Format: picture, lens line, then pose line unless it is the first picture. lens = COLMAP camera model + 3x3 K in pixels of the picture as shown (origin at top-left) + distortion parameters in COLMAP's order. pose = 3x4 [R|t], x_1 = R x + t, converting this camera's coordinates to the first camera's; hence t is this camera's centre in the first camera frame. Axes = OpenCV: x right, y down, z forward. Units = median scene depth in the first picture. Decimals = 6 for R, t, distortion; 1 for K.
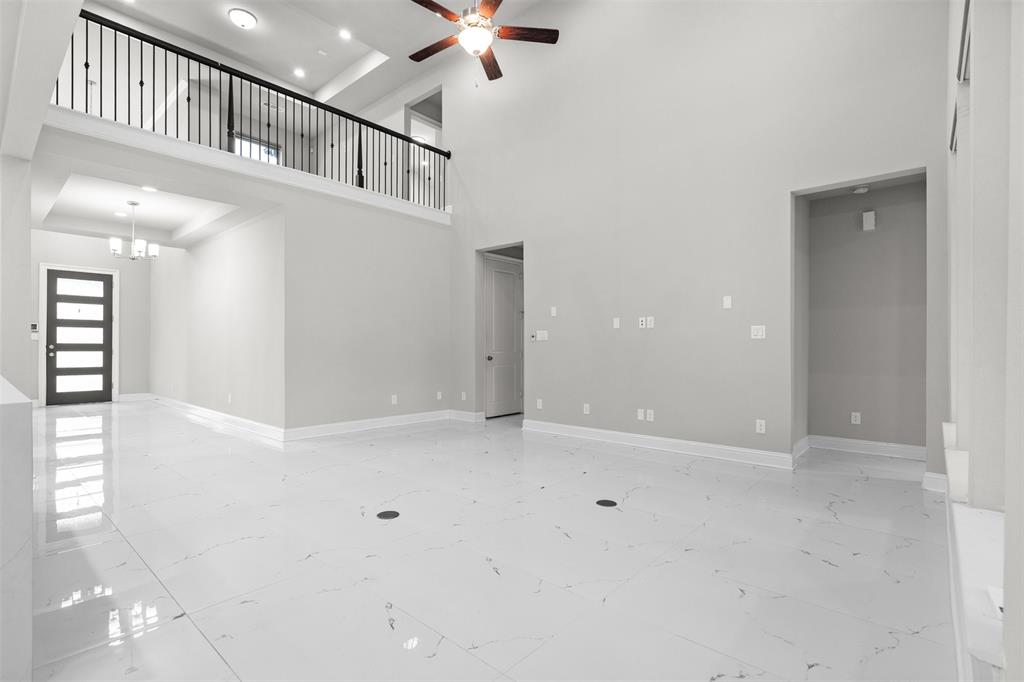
lens RADIAL K [[482.7, 0, 512.0], [0, 482.7, 341.0], [0, 0, 1]] dist [-0.001396, 0.000213]
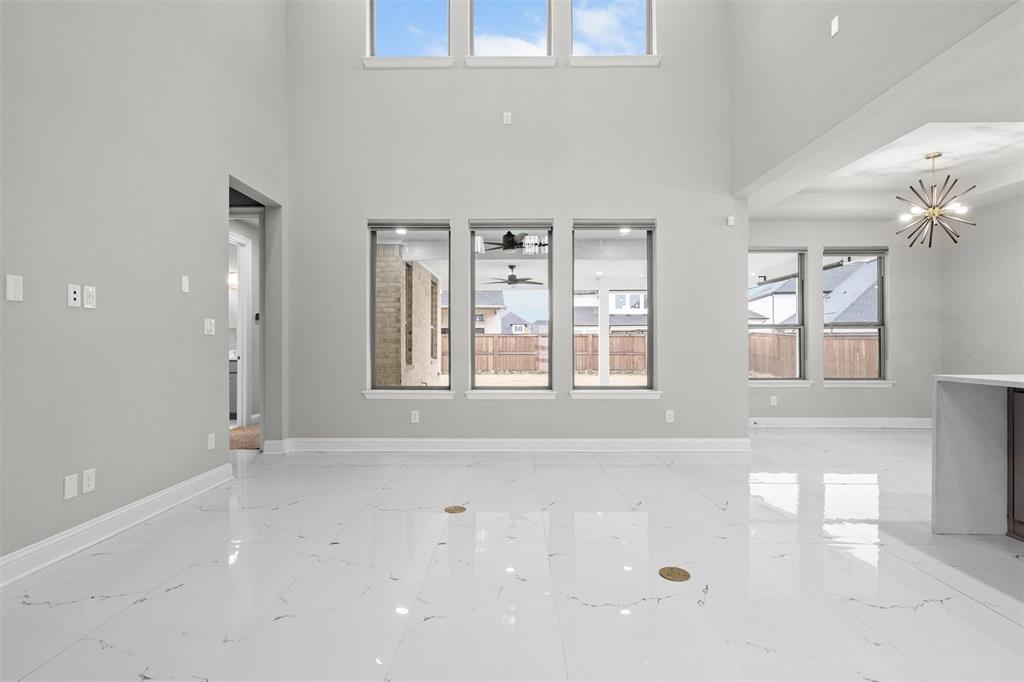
lens RADIAL K [[482.7, 0, 512.0], [0, 482.7, 341.0], [0, 0, 1]] dist [-0.001396, 0.000213]
pose [[-0.647912, 0.003236, 0.761709, -0.389126], [-0.011172, 0.999843, -0.013750, 0.009367], [-0.761633, -0.017418, -0.647774, 0.993190]]
